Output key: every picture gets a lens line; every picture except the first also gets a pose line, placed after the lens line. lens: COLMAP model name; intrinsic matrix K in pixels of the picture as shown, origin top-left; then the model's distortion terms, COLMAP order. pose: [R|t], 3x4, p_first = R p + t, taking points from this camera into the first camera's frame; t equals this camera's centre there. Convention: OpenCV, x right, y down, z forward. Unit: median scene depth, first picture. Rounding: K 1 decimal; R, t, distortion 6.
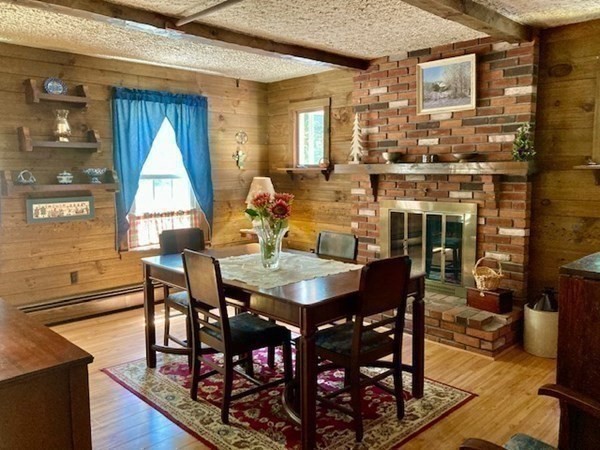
lens RADIAL K [[489.6, 0, 297.9], [0, 489.6, 223.9], [0, 0, 1]] dist [0.055185, -0.070607]
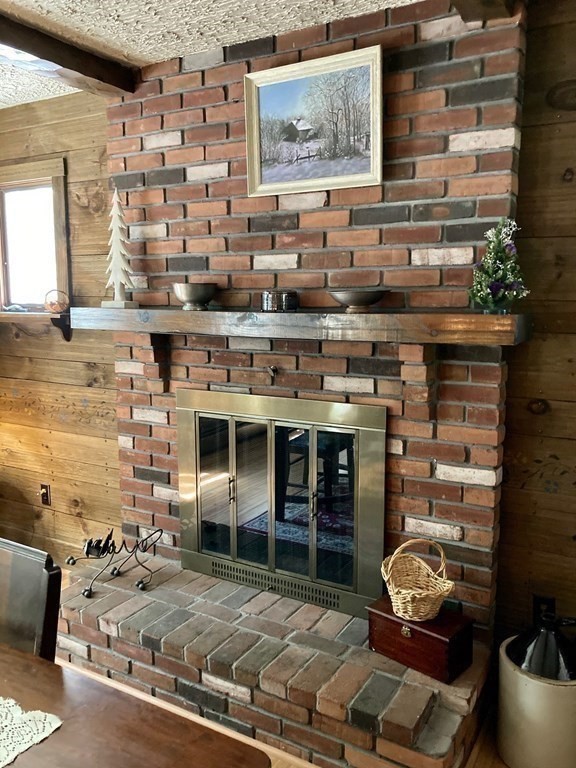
lens RADIAL K [[626.7, 0, 285.2], [0, 626.7, 386.4], [0, 0, 1]] dist [0.055185, -0.070607]
pose [[0.965934, -0.026901, 0.257387, 0.133275], [0.020179, 0.999384, 0.028724, -0.075439], [-0.258002, -0.022552, 0.965881, 0.480113]]
